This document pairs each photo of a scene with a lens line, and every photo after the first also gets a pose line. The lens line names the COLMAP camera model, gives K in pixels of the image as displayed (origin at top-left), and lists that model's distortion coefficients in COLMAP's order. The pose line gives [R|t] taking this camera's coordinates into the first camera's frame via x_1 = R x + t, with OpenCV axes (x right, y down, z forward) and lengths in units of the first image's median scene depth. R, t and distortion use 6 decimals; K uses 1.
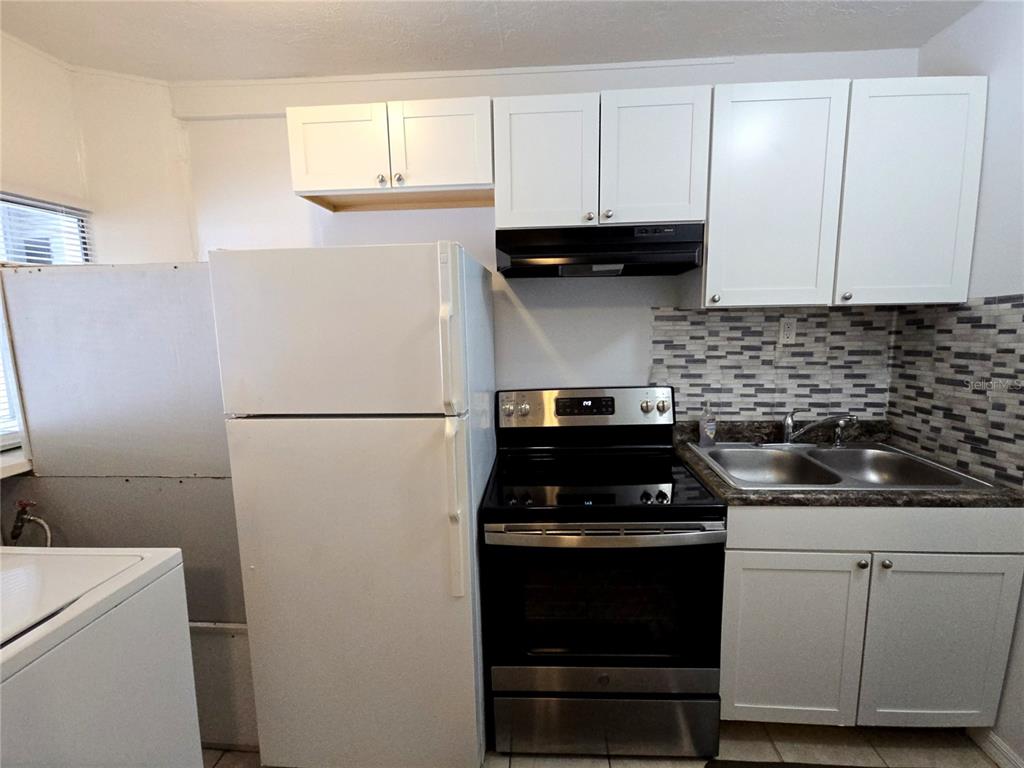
lens RADIAL K [[454.7, 0, 515.8], [0, 454.7, 383.8], [0, 0, 1]] dist [0.002662, -0.003186]
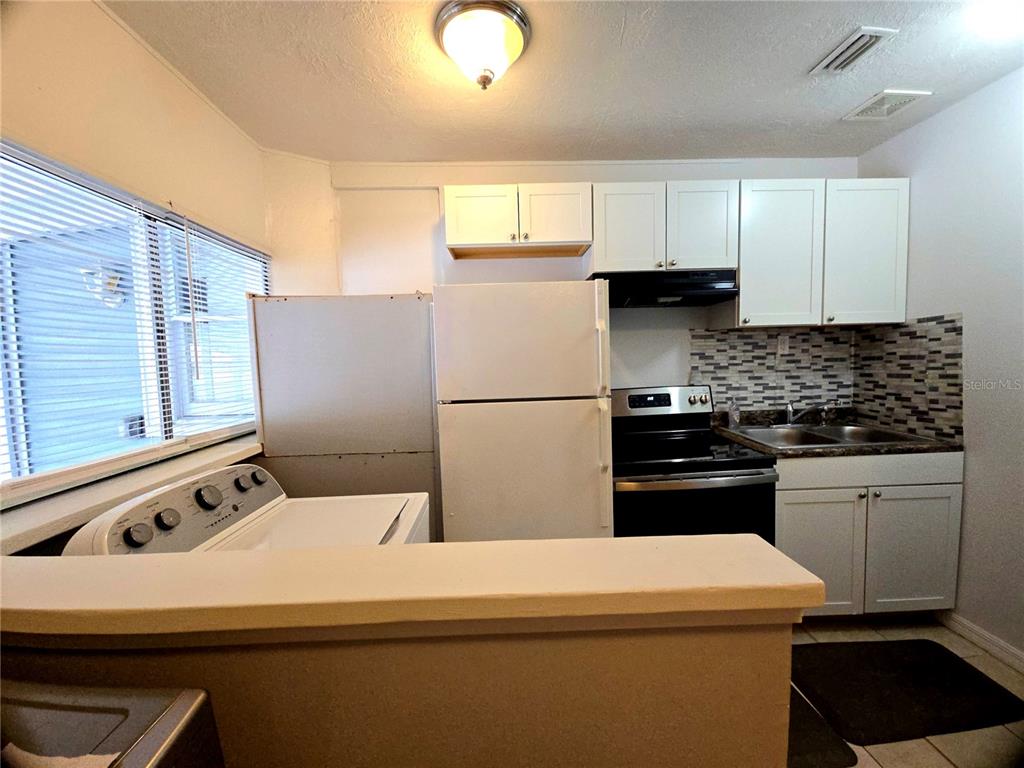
lens RADIAL K [[417.2, 0, 511.8], [0, 417.2, 384.7], [0, 0, 1]] dist [-0.001907, 0.000736]
pose [[0.995600, -0.017406, 0.092076, -0.419690], [0.023954, 0.997225, -0.070493, 0.089927], [-0.090594, 0.072388, 0.993254, -0.230737]]
